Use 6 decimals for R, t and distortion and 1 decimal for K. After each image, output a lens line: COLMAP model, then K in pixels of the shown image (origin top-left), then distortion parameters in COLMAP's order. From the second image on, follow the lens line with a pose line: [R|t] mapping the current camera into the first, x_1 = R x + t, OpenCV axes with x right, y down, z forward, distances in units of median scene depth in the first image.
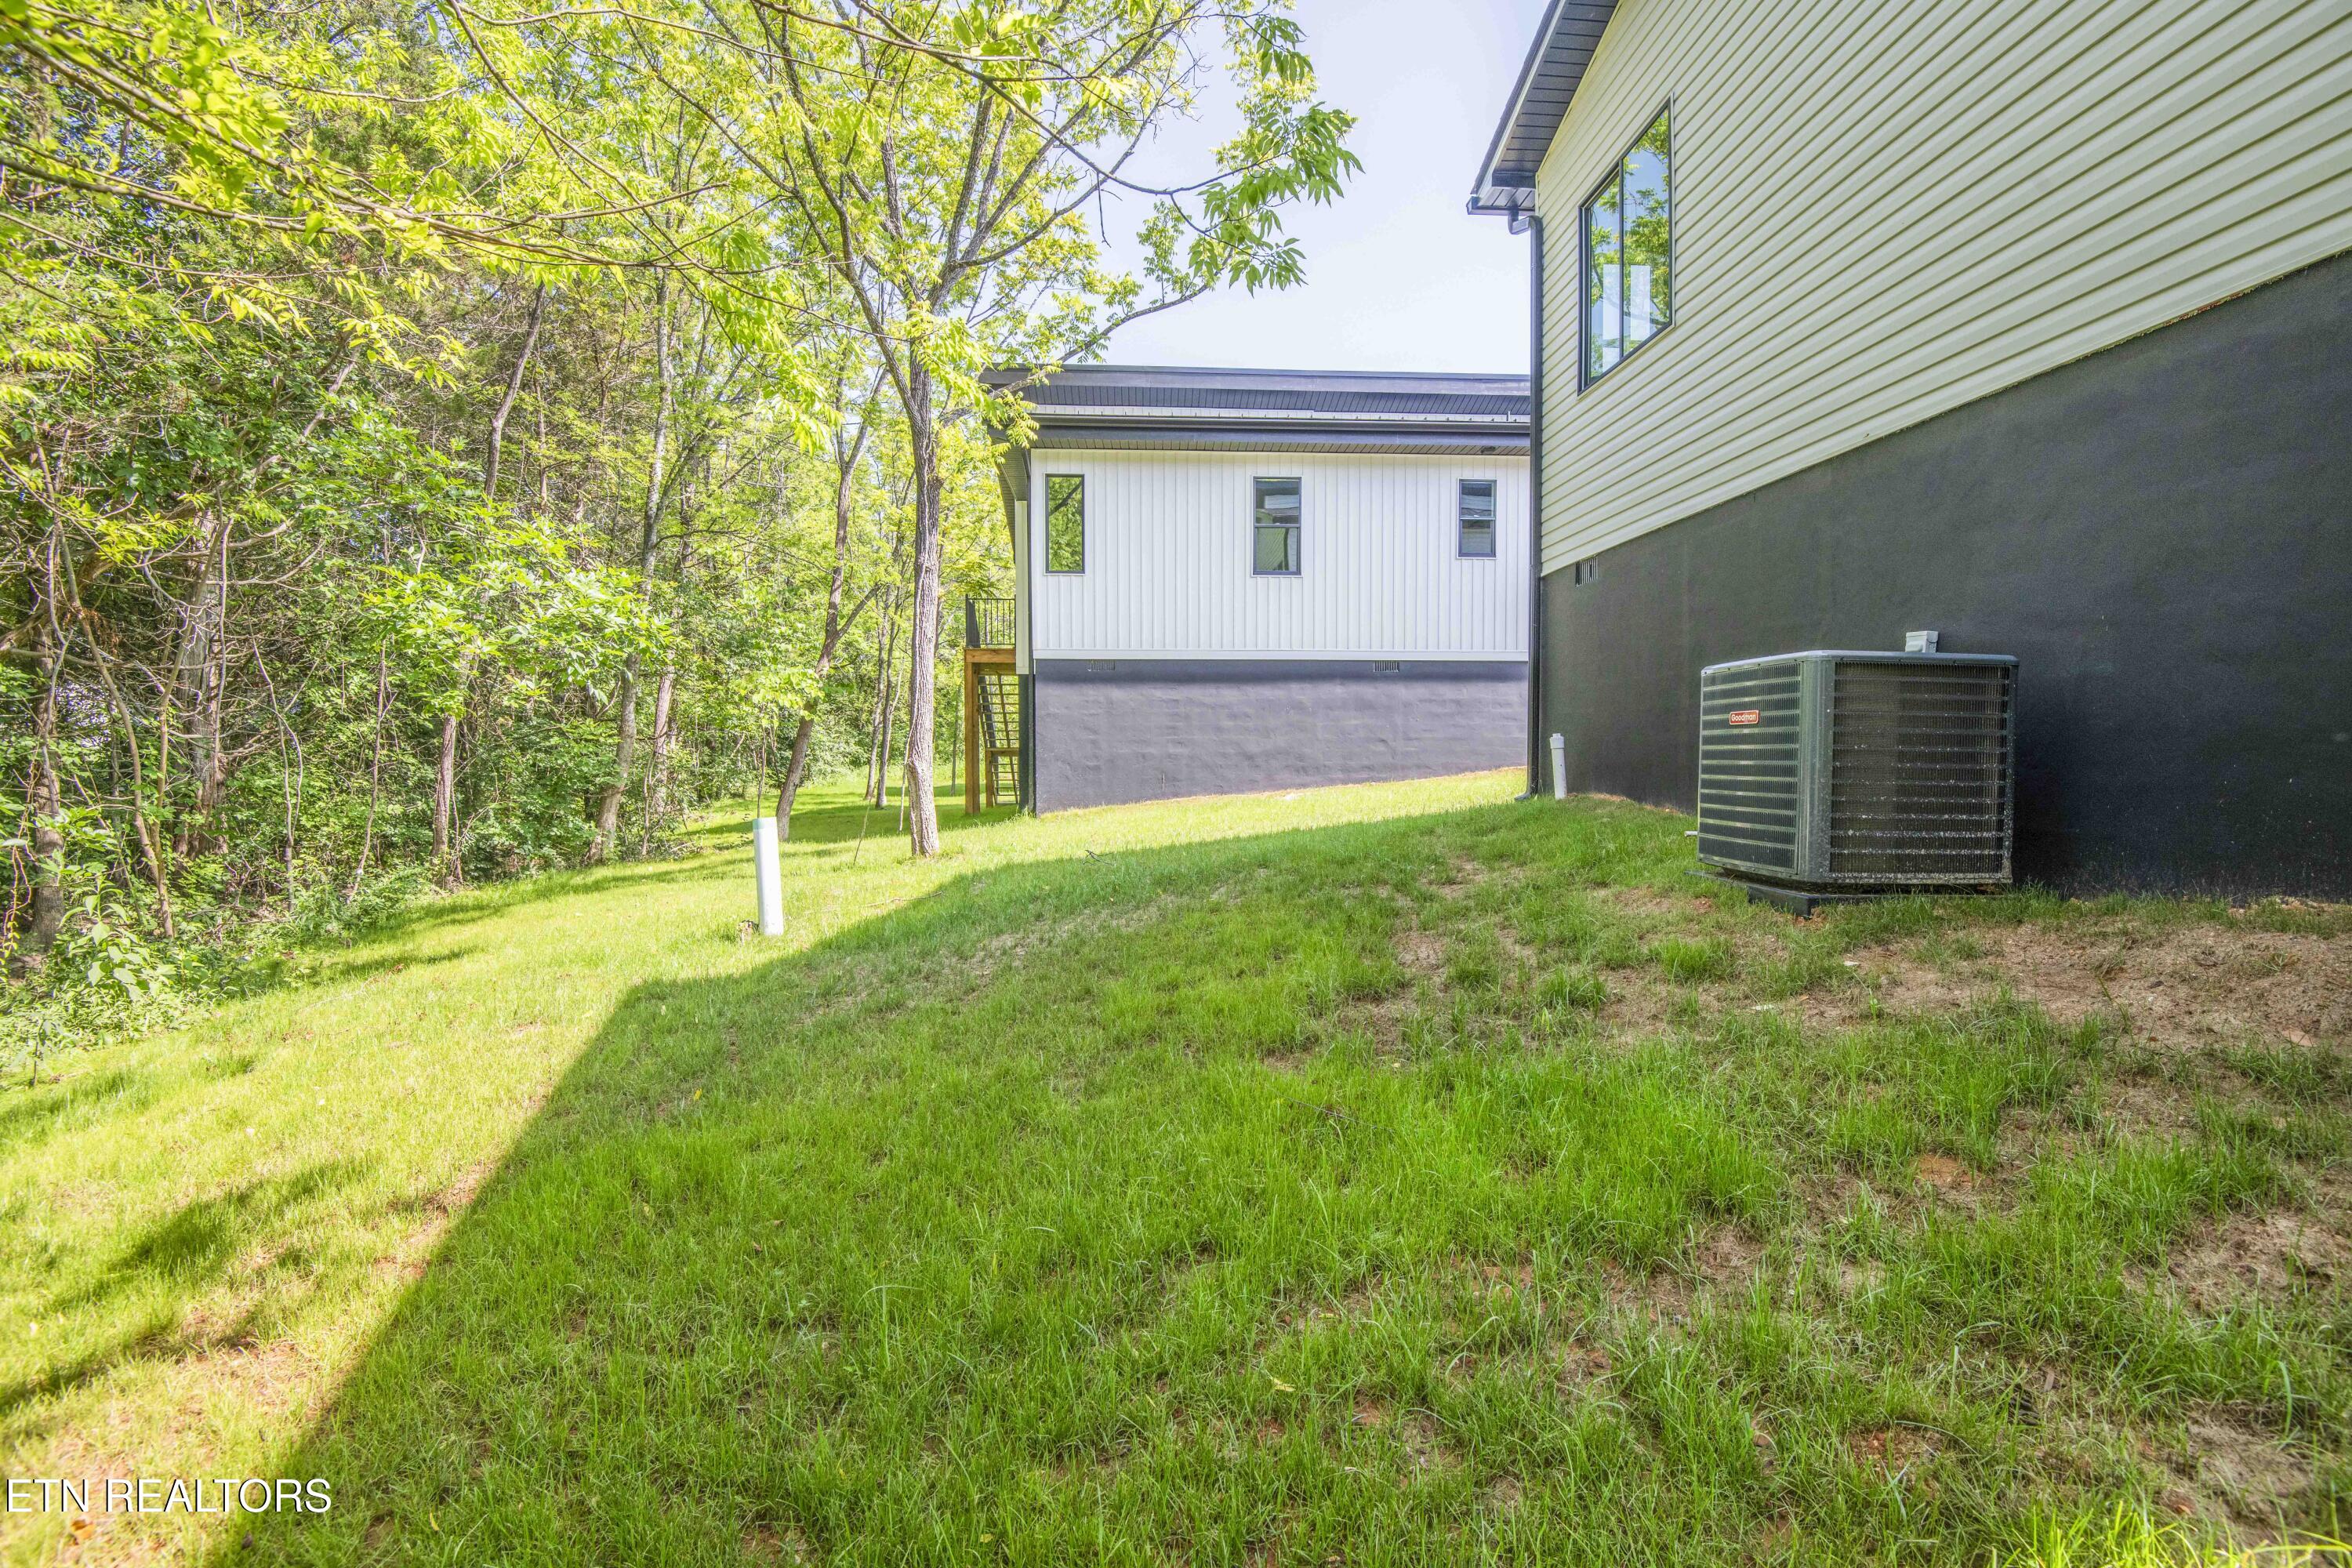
lens RADIAL K [[1101.1, 0, 1175.7], [0, 1101.1, 802.0], [0, 0, 1]] dist [0.000511, -0.001203]
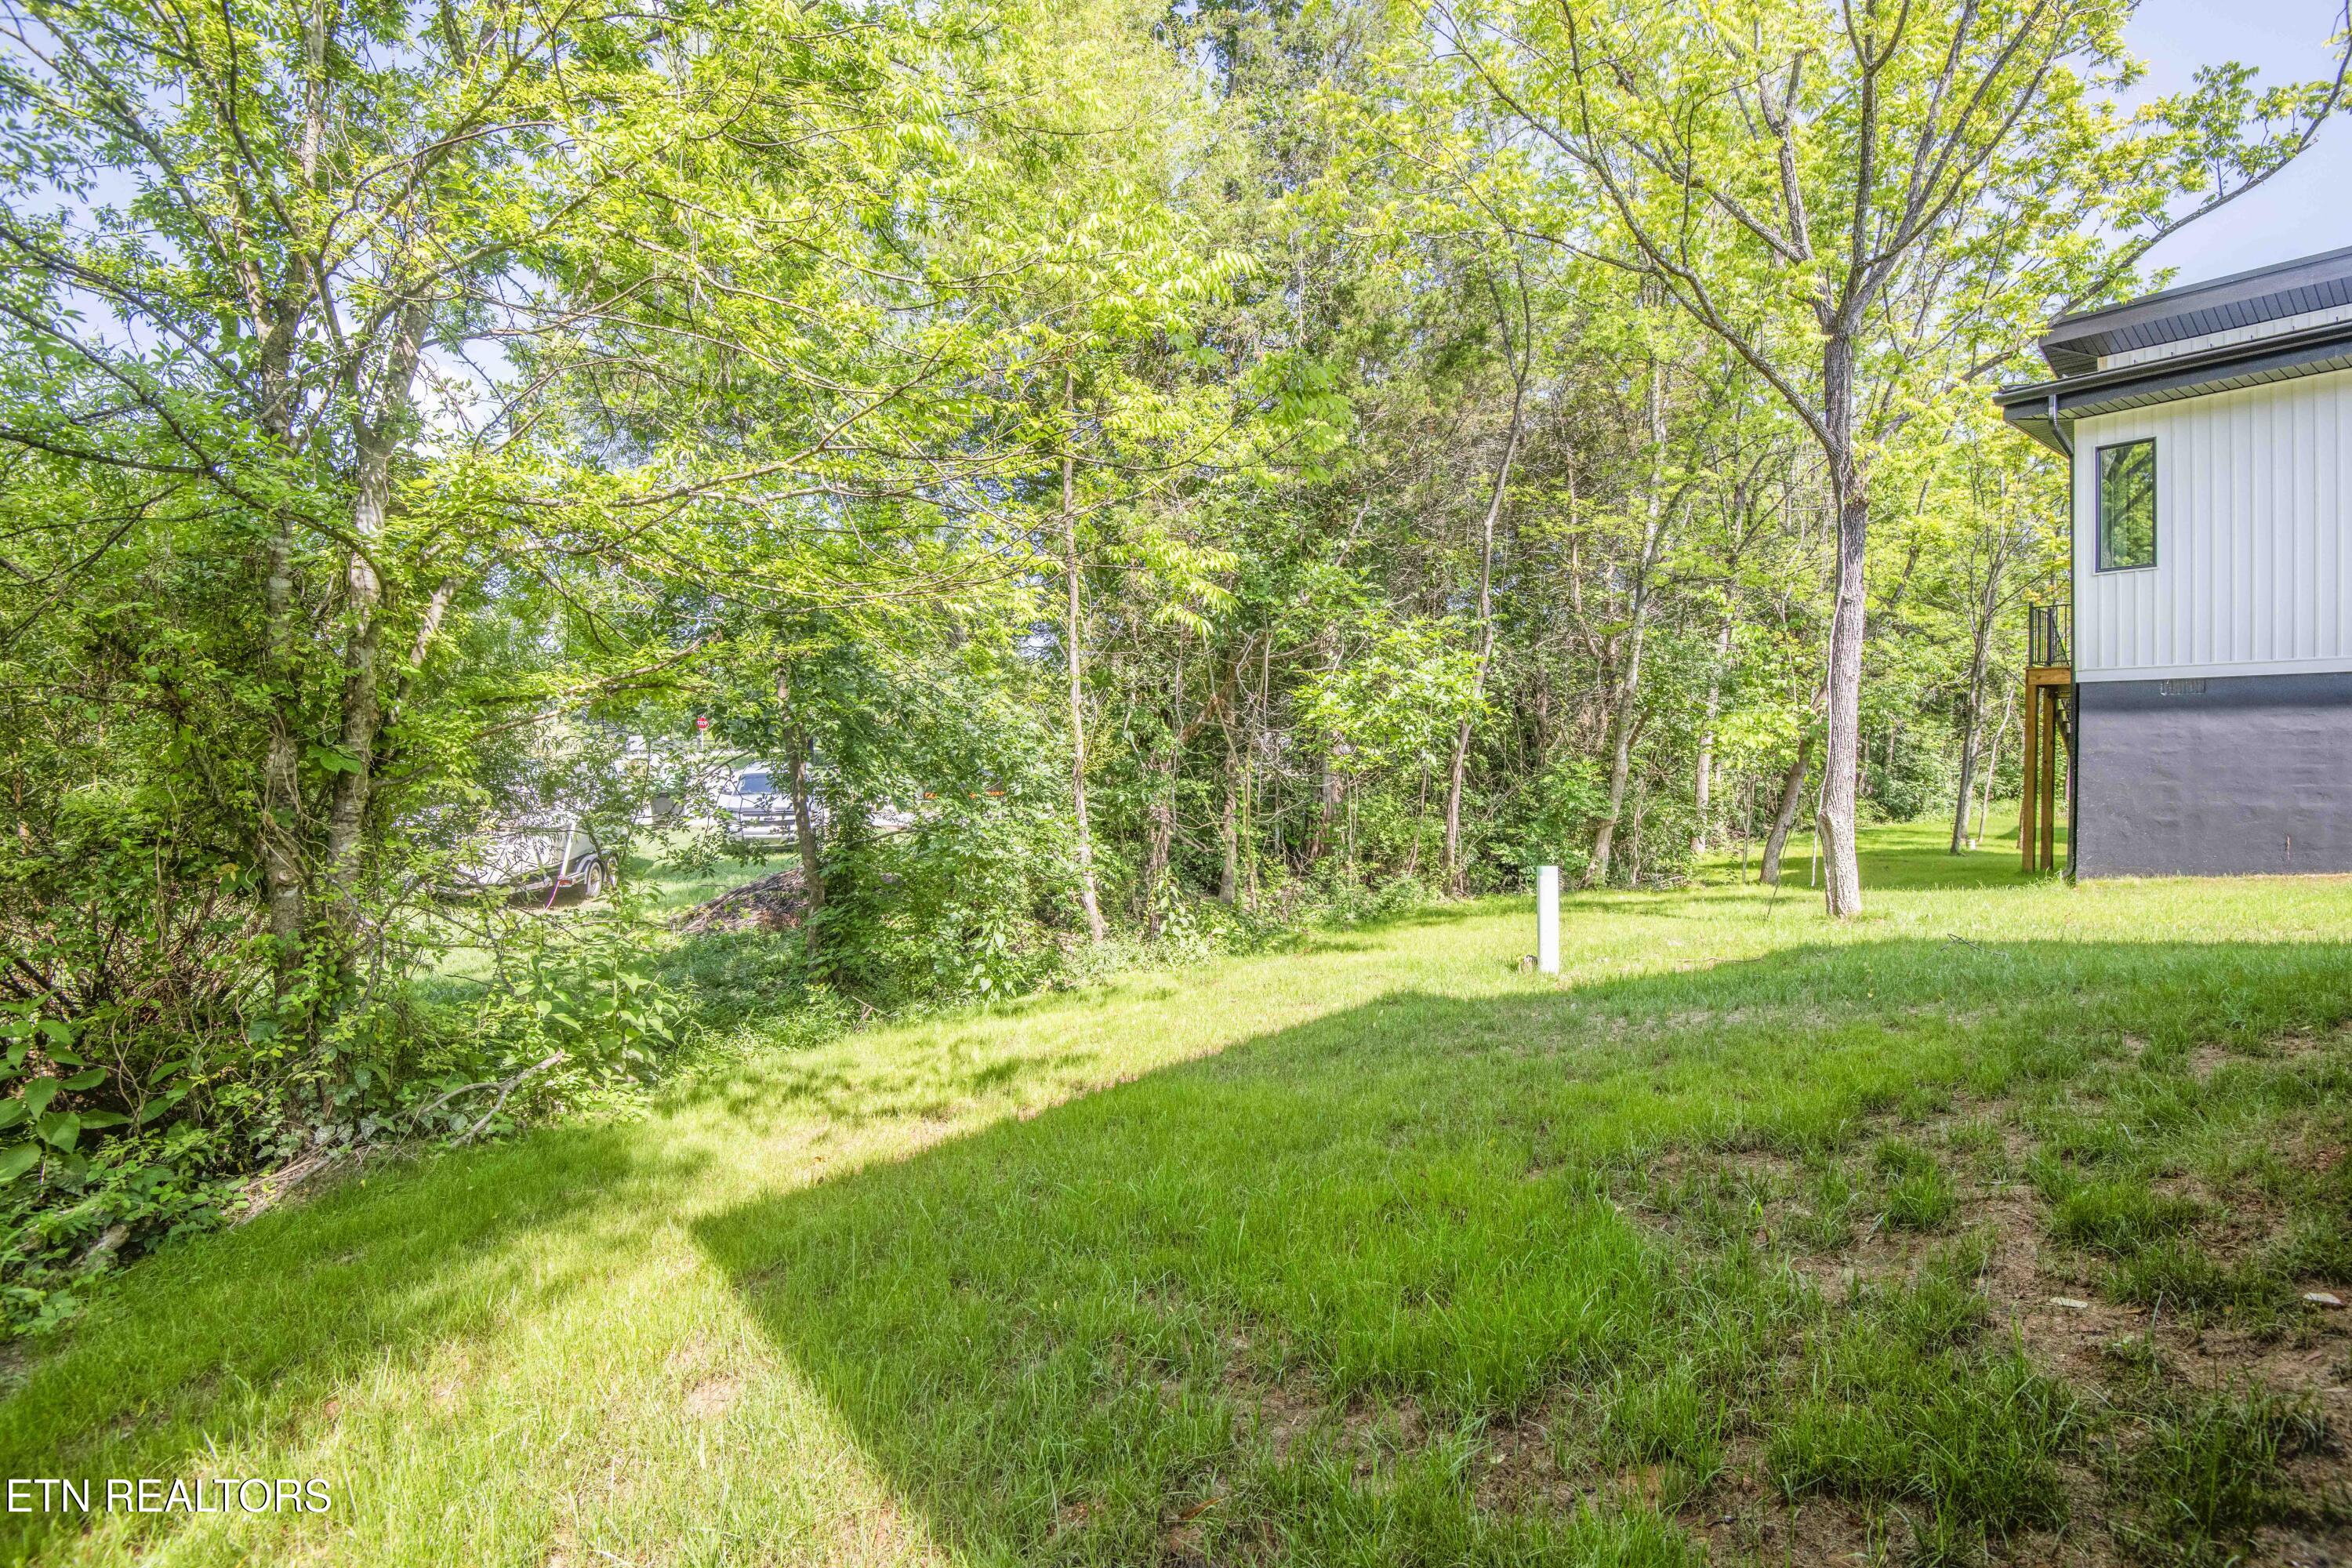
lens RADIAL K [[1101.1, 0, 1181.1], [0, 1101.1, 767.6], [0, 0, 1]] dist [0.000511, -0.001203]
pose [[0.566939, 0.008329, -0.823717, 0.191540], [-0.049192, 0.998507, -0.023761, -0.022307], [0.822289, 0.053991, 0.566502, 0.037560]]
